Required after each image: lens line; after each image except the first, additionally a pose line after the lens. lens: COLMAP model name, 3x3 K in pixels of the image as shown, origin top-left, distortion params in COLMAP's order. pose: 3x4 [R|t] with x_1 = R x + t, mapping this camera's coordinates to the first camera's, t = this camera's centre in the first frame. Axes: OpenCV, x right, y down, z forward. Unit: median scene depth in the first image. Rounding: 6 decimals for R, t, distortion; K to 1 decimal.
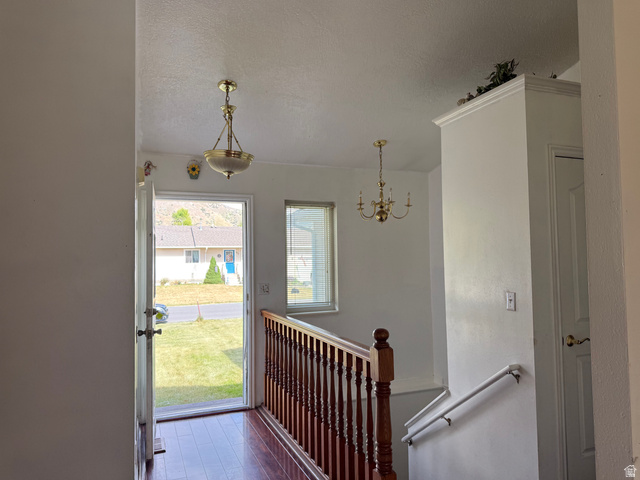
lens RADIAL K [[454.2, 0, 322.9], [0, 454.2, 239.4], [0, 0, 1]] dist [0.016610, -0.035168]
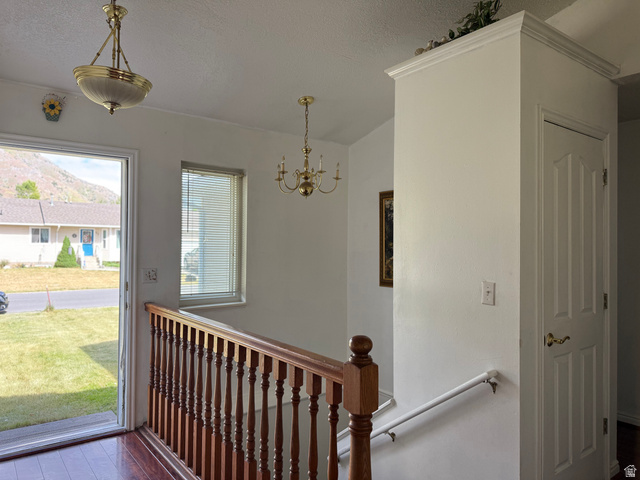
lens RADIAL K [[454.2, 0, 321.4], [0, 454.2, 239.2], [0, 0, 1]] dist [0.016610, -0.035168]
pose [[0.962059, 0.028136, 0.271387, -0.064695], [-0.036509, 0.998999, 0.025854, 0.017861], [-0.270388, -0.034781, 0.962123, 0.191159]]
